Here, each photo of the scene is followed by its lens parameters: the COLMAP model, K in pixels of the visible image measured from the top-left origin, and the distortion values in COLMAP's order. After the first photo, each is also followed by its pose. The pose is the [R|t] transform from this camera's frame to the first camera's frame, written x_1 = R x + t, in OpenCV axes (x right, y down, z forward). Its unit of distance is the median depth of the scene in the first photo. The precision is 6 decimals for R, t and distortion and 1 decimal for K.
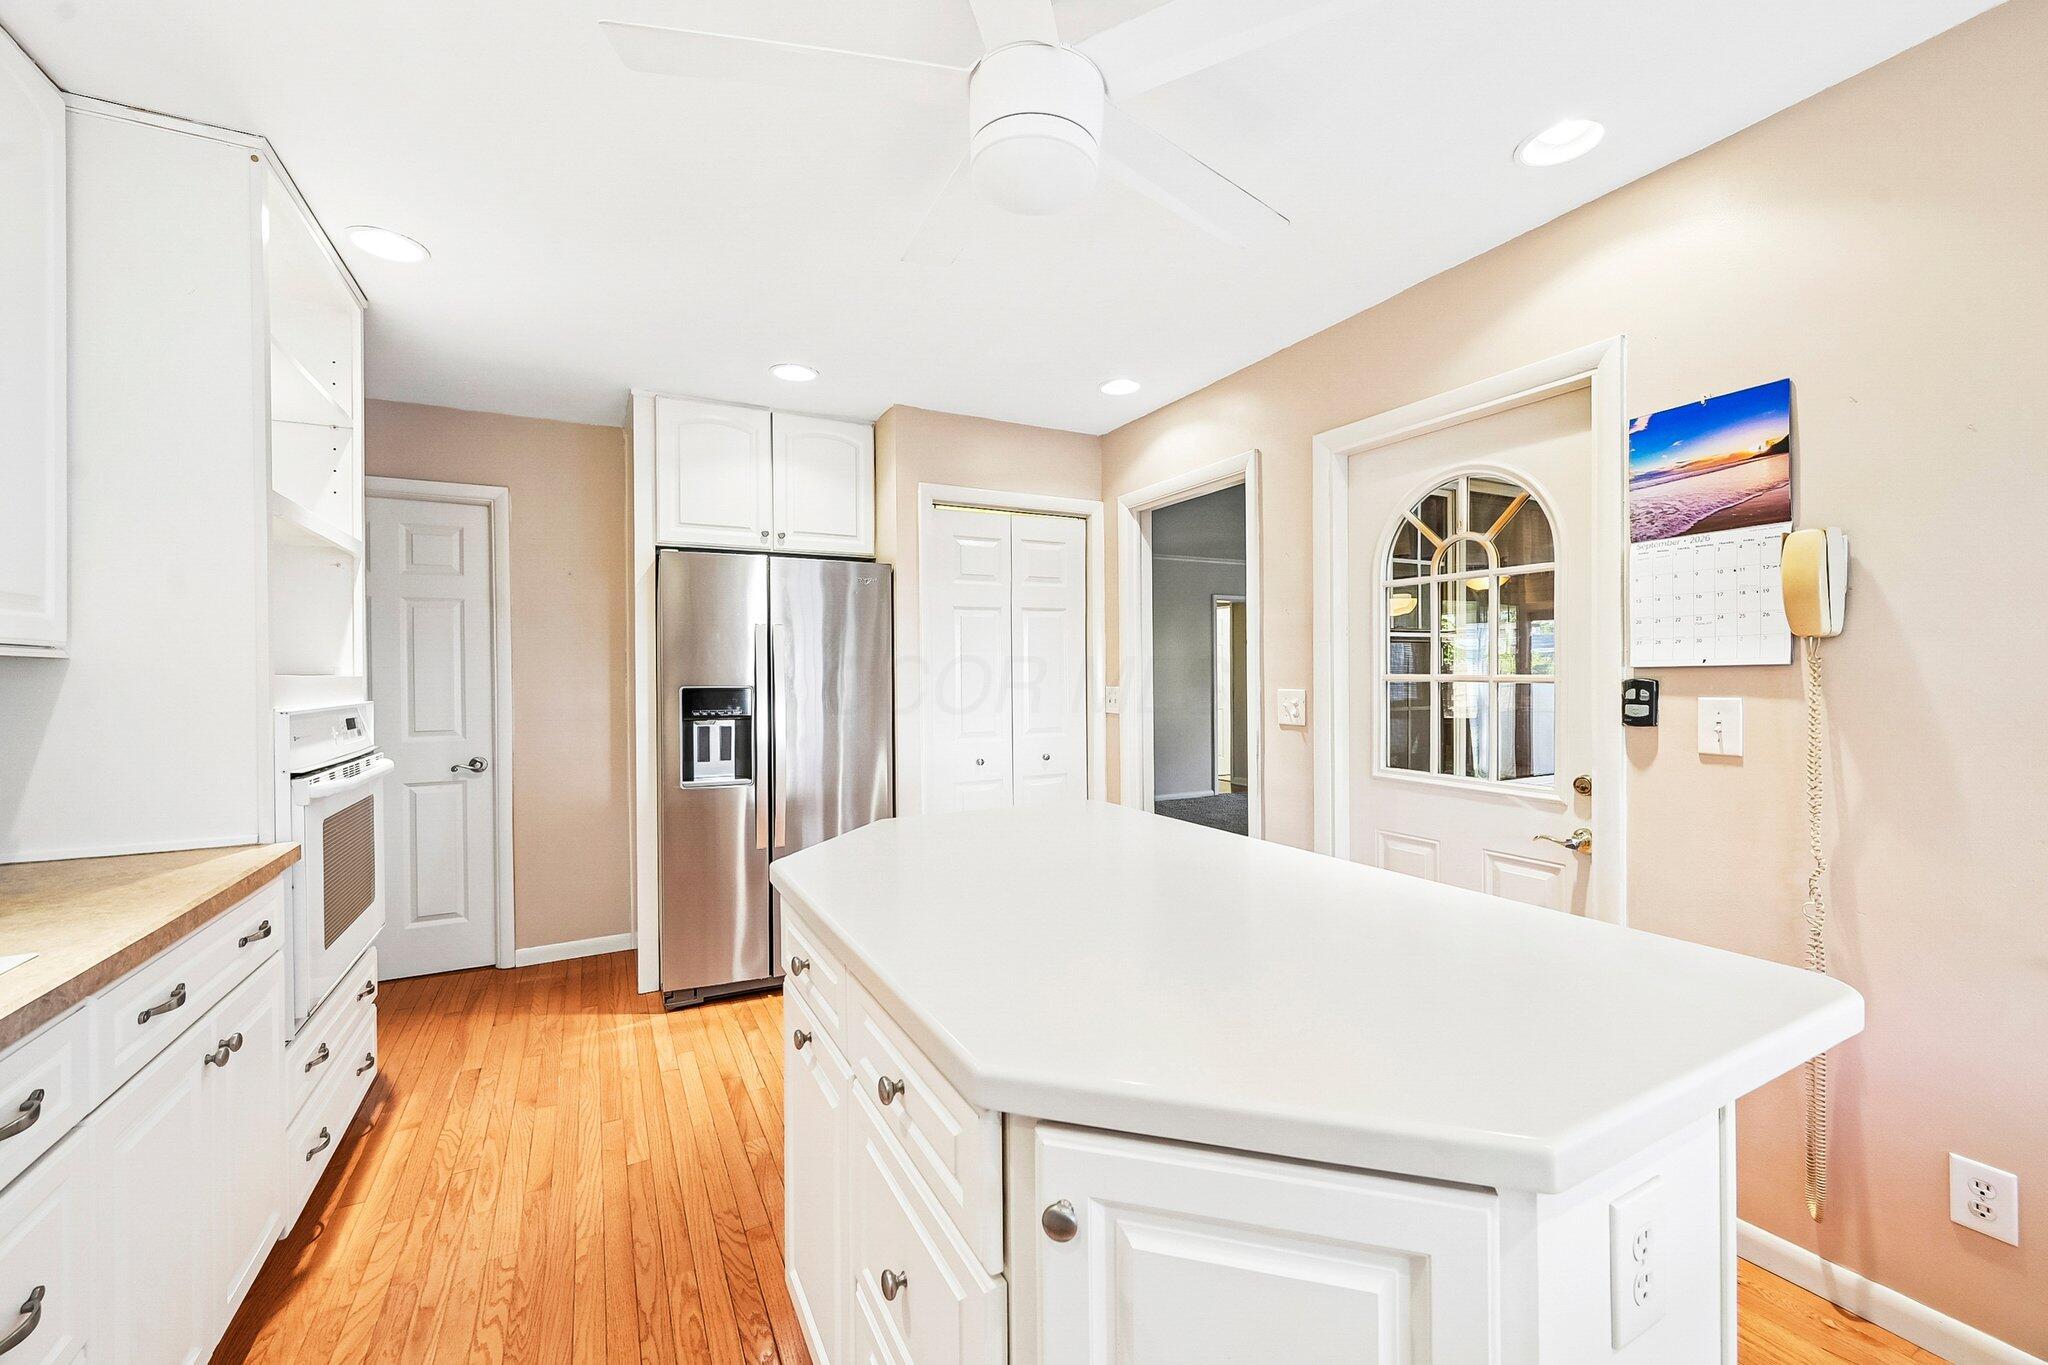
lens RADIAL K [[819.2, 0, 1023.1], [0, 819.2, 677.9], [0, 0, 1]] dist [-0.001736, -0.000744]
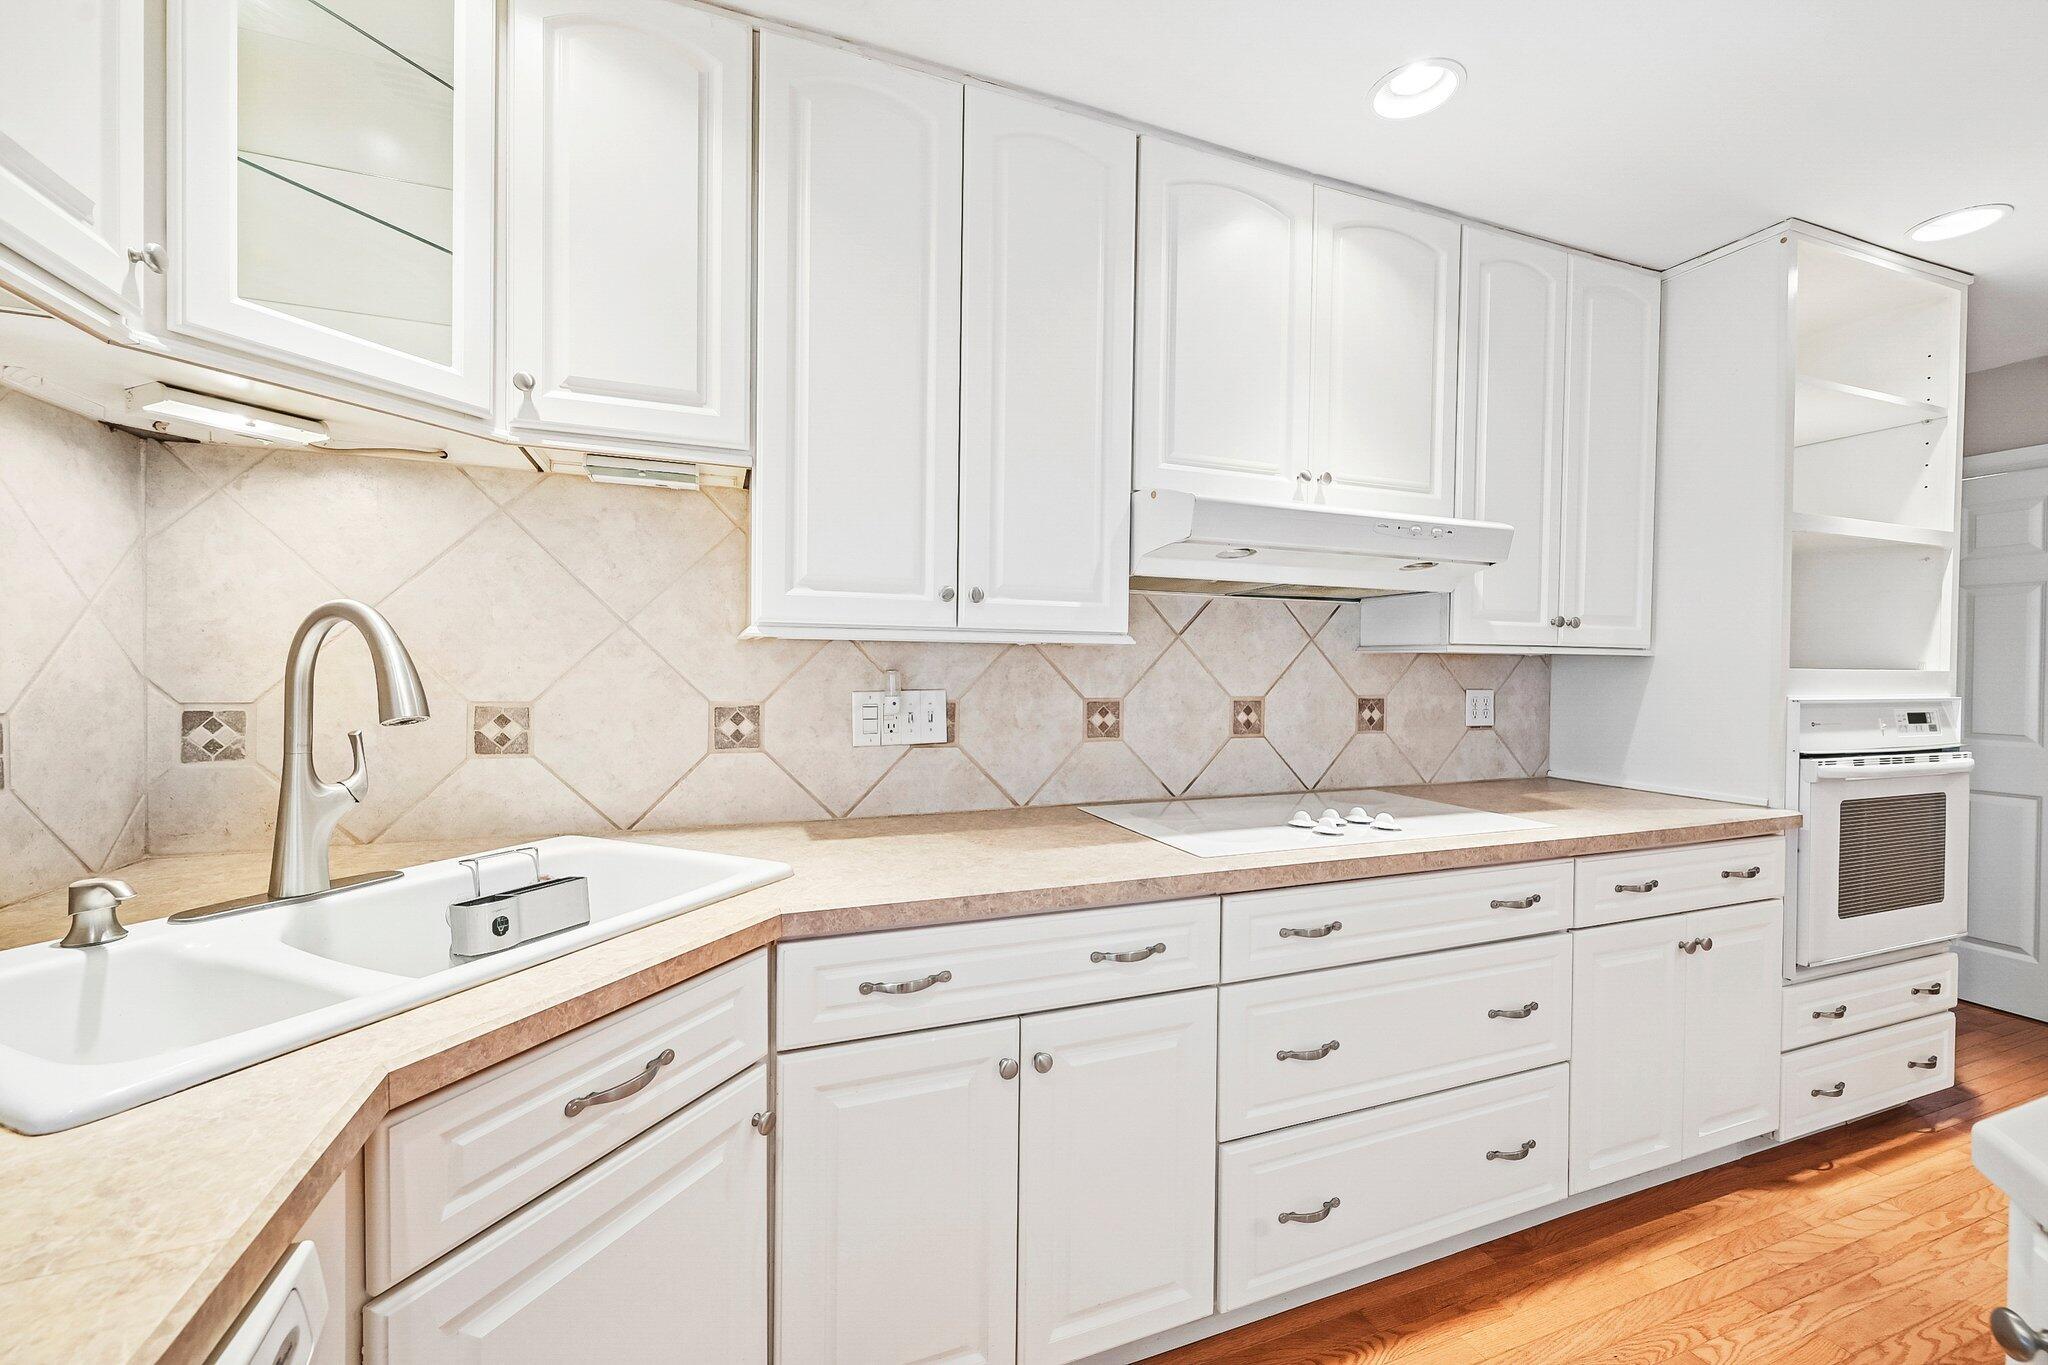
lens RADIAL K [[819.2, 0, 1015.9], [0, 819.2, 683.5], [0, 0, 1]] dist [-0.001736, -0.000744]
pose [[-0.123087, 0.030465, -0.991928, 0.381861], [-0.010410, 0.999434, 0.031987, -0.008403], [0.992341, 0.014264, -0.122700, 0.028784]]
